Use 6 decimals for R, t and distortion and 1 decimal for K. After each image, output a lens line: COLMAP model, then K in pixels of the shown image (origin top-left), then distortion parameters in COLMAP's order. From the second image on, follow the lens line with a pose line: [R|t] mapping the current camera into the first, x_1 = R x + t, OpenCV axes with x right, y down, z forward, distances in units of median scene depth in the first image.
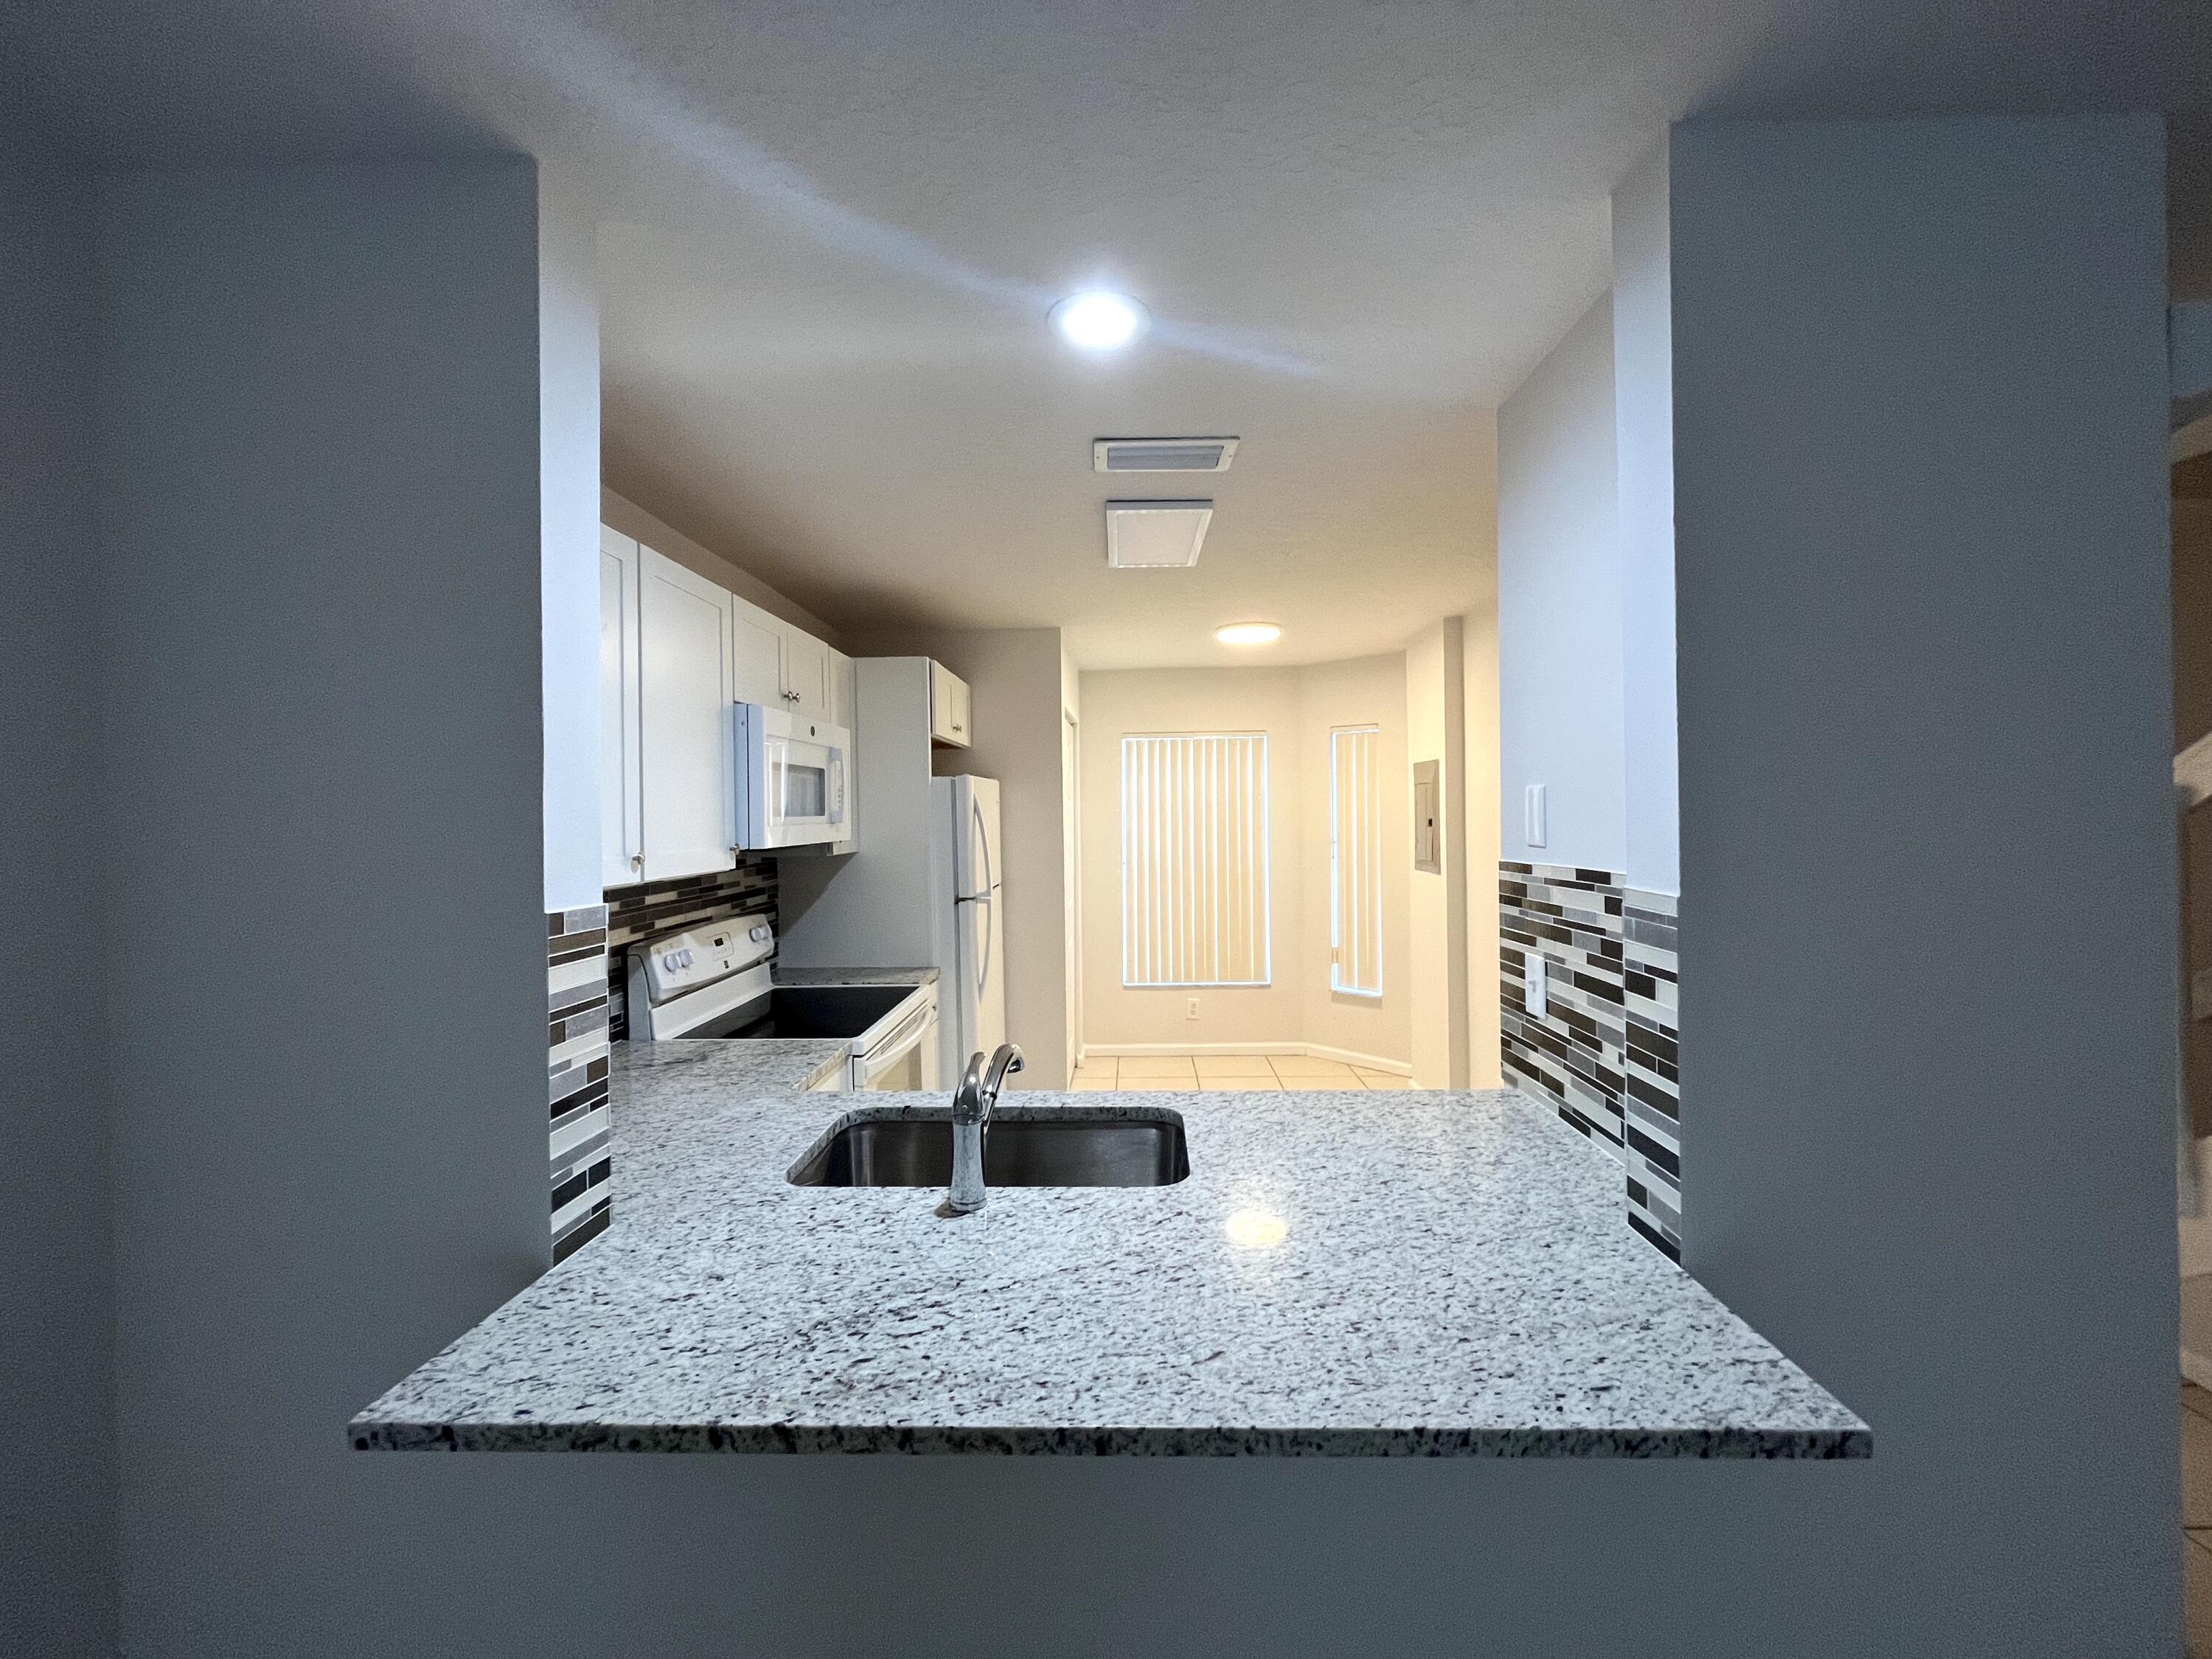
lens RADIAL K [[883.2, 0, 1115.2], [0, 883.2, 816.4], [0, 0, 1]] dist [0.000030, 0.000086]
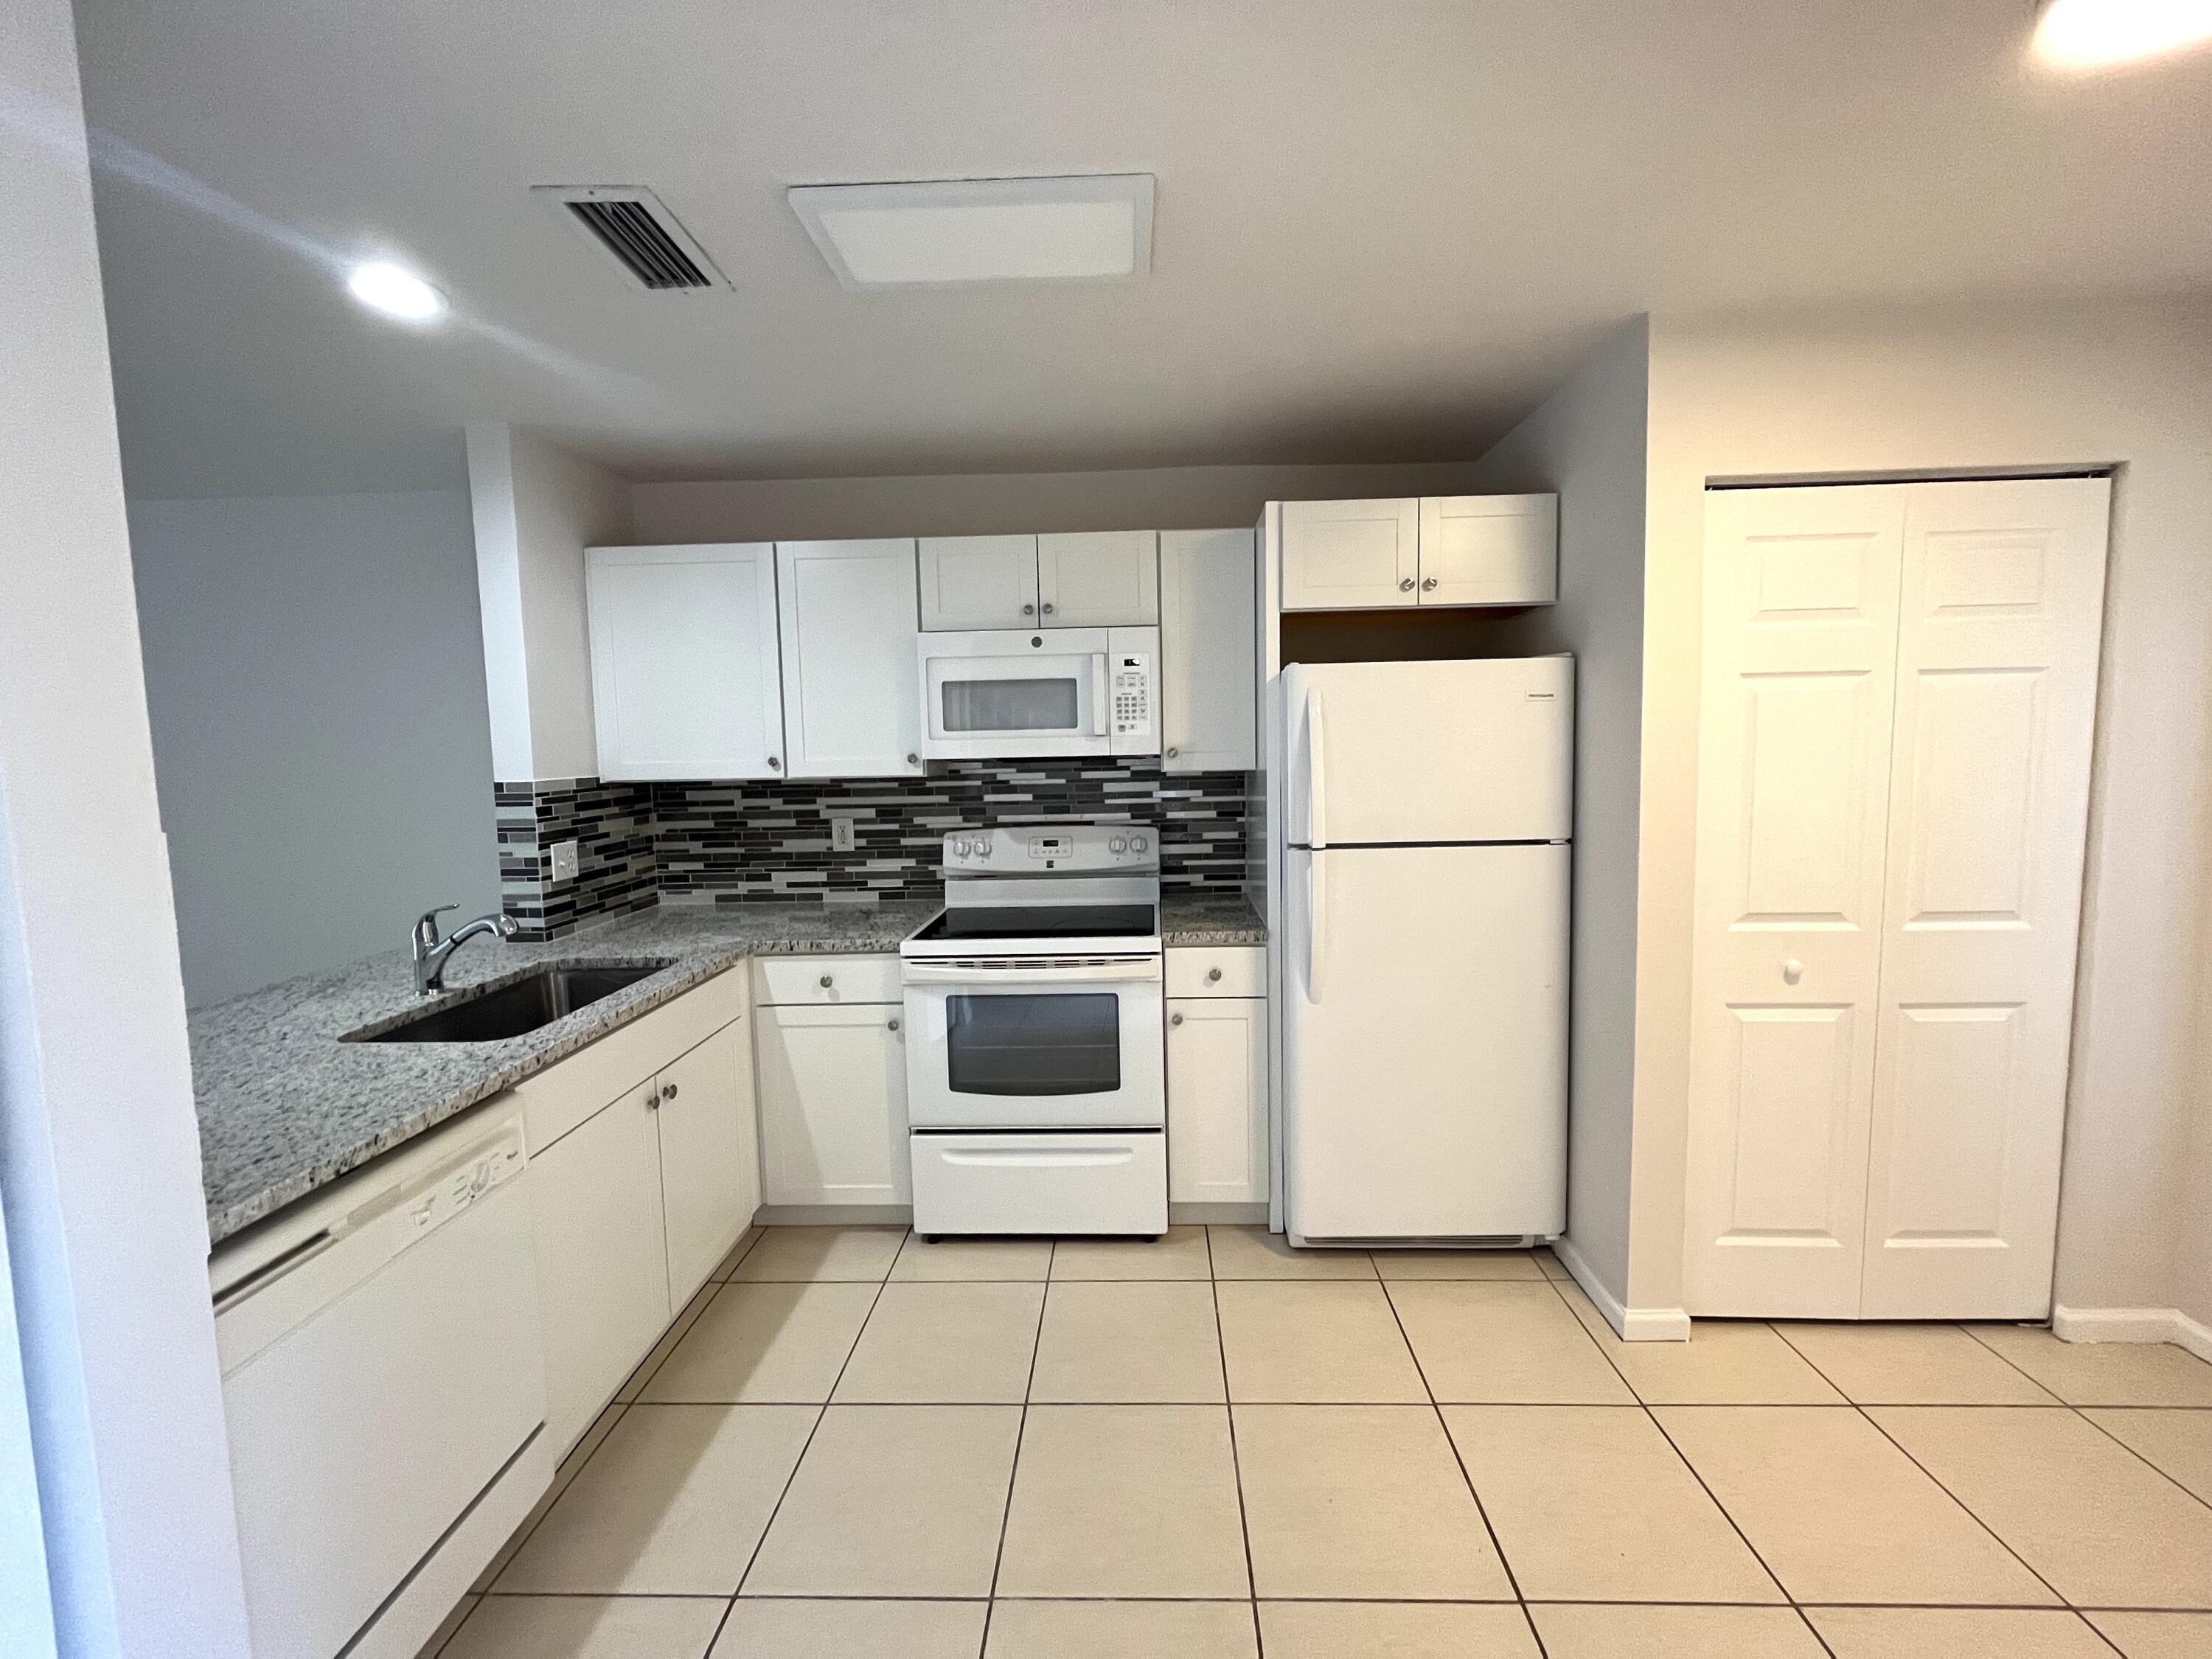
lens RADIAL K [[883.2, 0, 1115.2], [0, 883.2, 816.4], [0, 0, 1]] dist [0.000030, 0.000086]
pose [[-0.007403, 0.096180, -0.995336, 0.522698], [0.015393, 0.995257, 0.096058, 0.002804], [0.999854, -0.014610, -0.008848, 0.874596]]
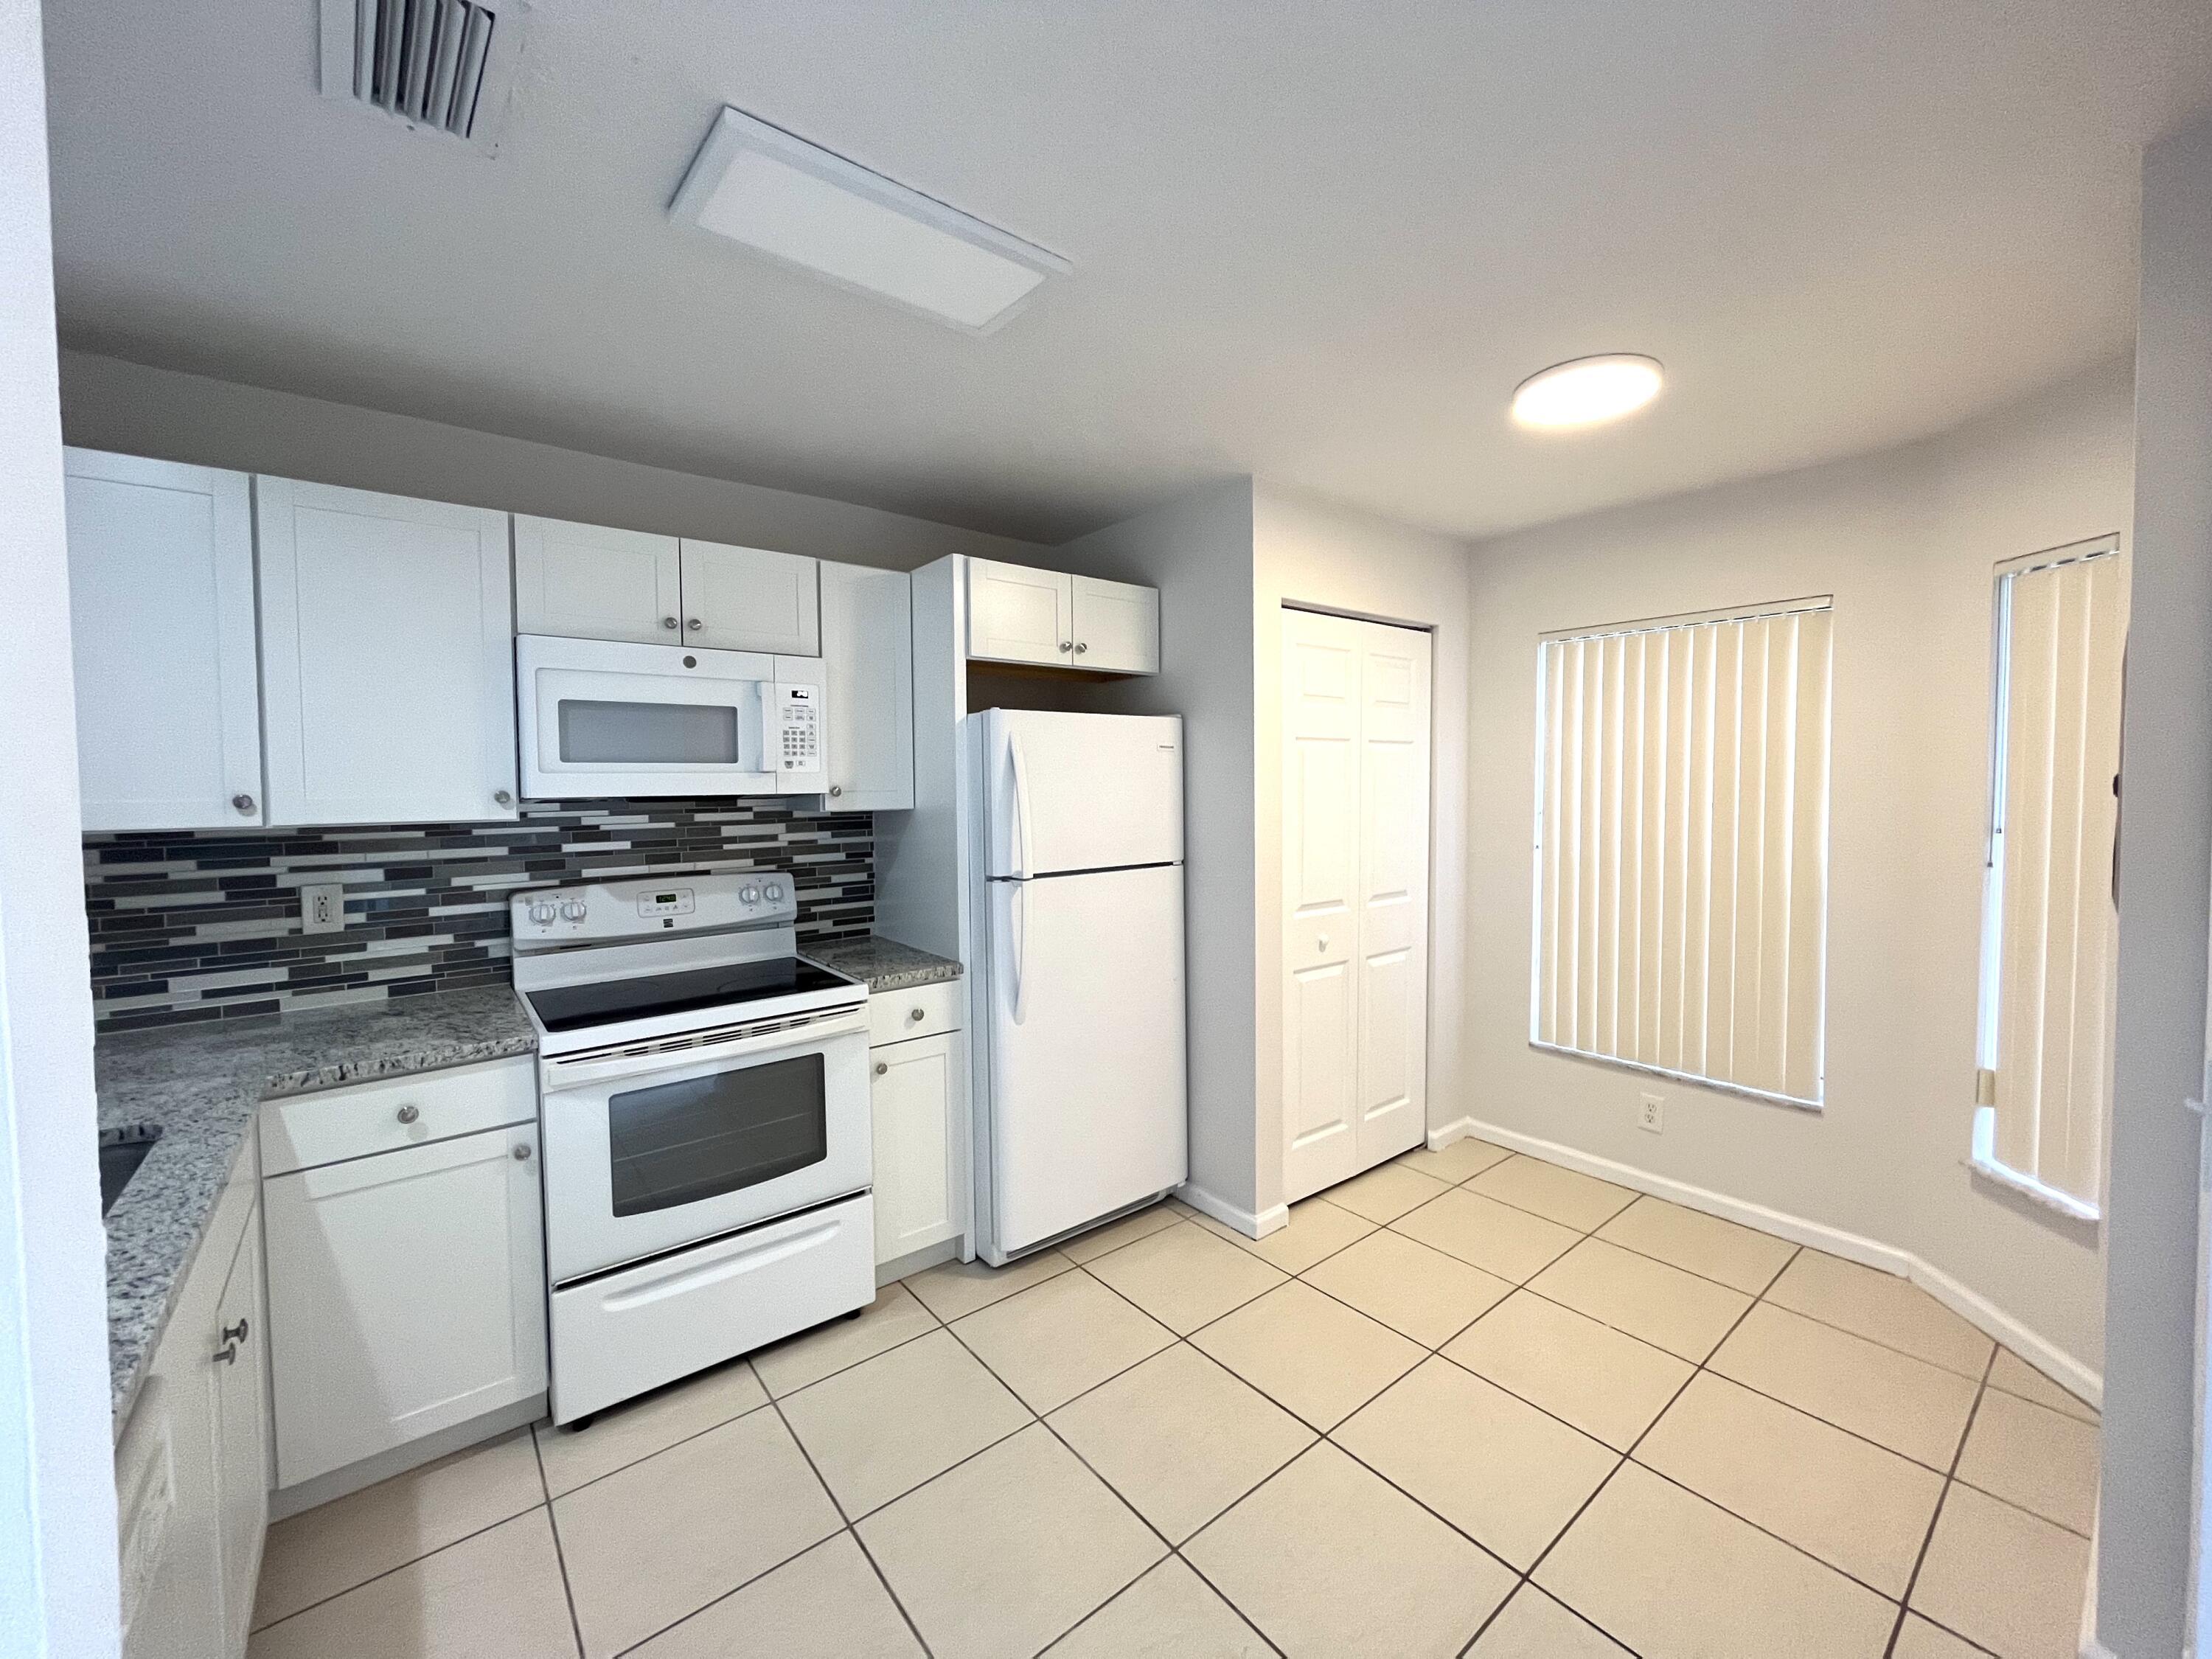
lens RADIAL K [[883.2, 0, 1115.2], [0, 883.2, 816.4], [0, 0, 1]] dist [0.000030, 0.000086]
pose [[0.648657, 0.038398, -0.760112, 0.455668], [-0.003958, 0.998883, 0.047082, 0.007695], [0.761071, -0.027532, 0.648084, 0.606728]]
